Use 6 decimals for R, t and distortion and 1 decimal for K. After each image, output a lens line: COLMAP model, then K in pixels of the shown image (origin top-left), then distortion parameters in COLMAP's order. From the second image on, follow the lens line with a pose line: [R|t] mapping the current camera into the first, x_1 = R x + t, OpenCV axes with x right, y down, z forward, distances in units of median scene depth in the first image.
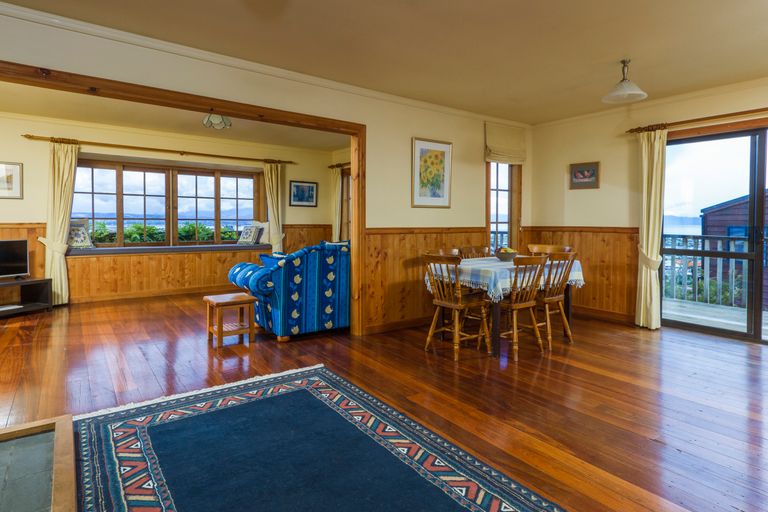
lens RADIAL K [[440.9, 0, 395.7], [0, 440.9, 228.9], [0, 0, 1]] dist [-0.002944, -0.002067]
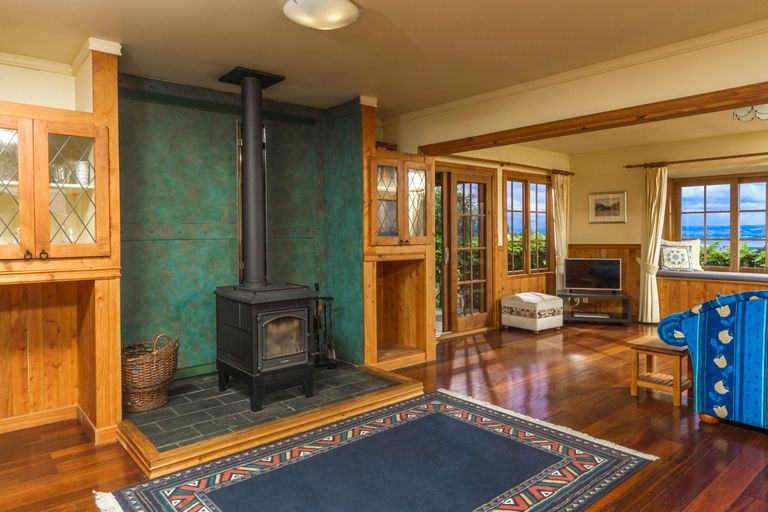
lens RADIAL K [[488.1, 0, 392.4], [0, 488.1, 242.1], [0, 0, 1]] dist [-0.001856, -0.001123]
pose [[0.065559, 0.008892, -0.997809, 0.322018], [-0.011552, 0.999900, 0.008151, -0.019986], [0.997782, 0.010993, 0.065656, 0.297834]]
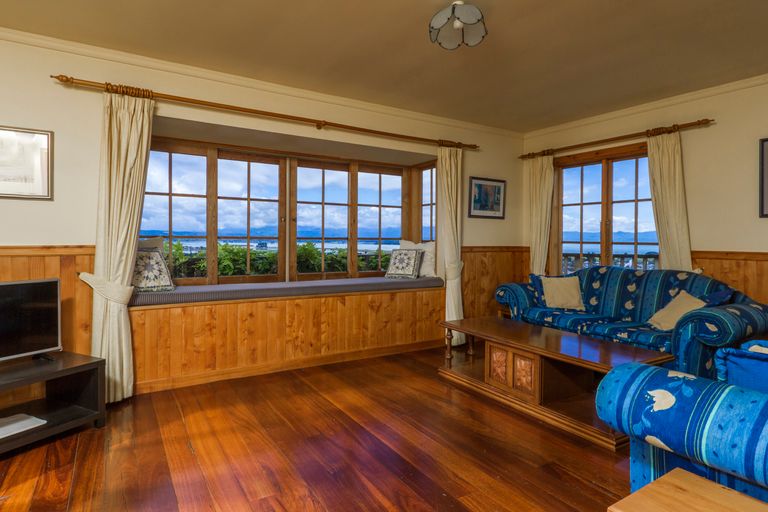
lens RADIAL K [[440.9, 0, 406.8], [0, 440.9, 240.1], [0, 0, 1]] dist [-0.002944, -0.002067]
pose [[0.998412, 0.002370, -0.056278, -0.364701], [-0.003095, 0.999913, -0.012804, -0.013701], [0.056243, 0.012958, 0.998333, 0.459904]]
